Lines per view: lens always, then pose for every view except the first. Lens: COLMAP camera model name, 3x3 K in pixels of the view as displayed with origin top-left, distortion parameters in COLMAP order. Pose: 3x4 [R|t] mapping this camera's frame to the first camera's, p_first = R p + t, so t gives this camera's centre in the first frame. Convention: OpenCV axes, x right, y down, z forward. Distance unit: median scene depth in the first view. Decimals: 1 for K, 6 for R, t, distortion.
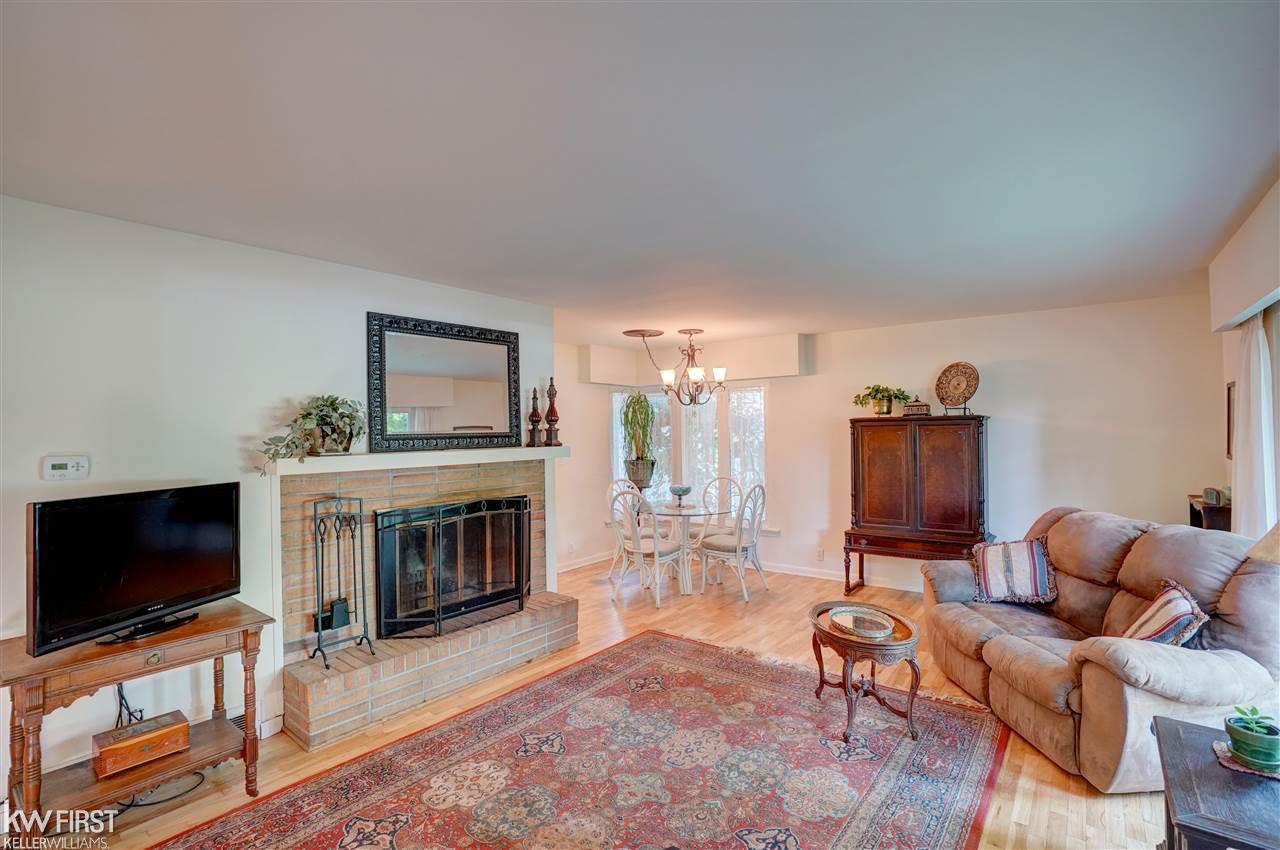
lens RADIAL K [[592.9, 0, 640.0], [0, 592.9, 425.0], [0, 0, 1]] dist [-0.073731, 0.033915]
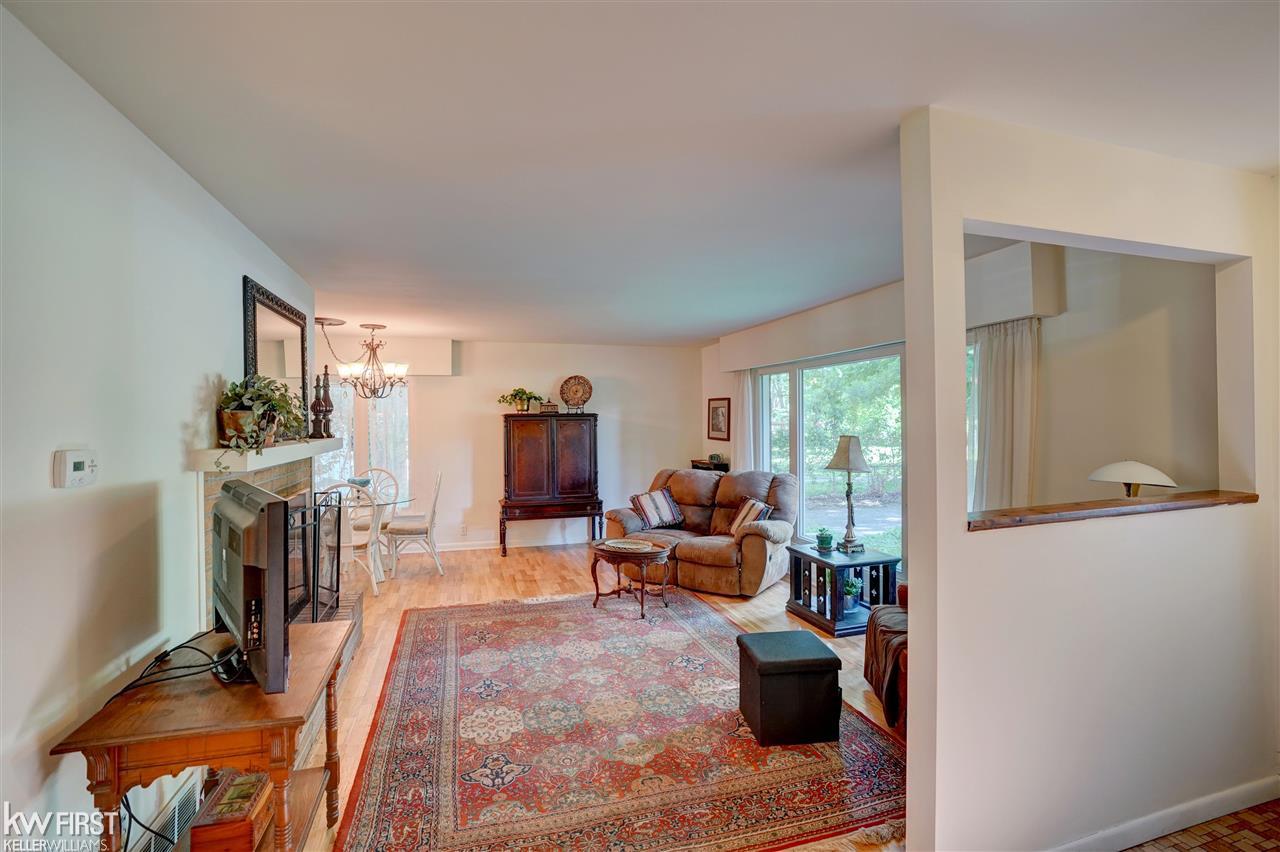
lens RADIAL K [[592.9, 0, 640.0], [0, 592.9, 426.0], [0, 0, 1]] dist [-0.073731, 0.033915]
pose [[0.577724, 0.001992, 0.816230, -0.618250], [-0.007132, 0.999971, 0.002608, 0.010863], [-0.816201, -0.007328, 0.577722, 0.051442]]
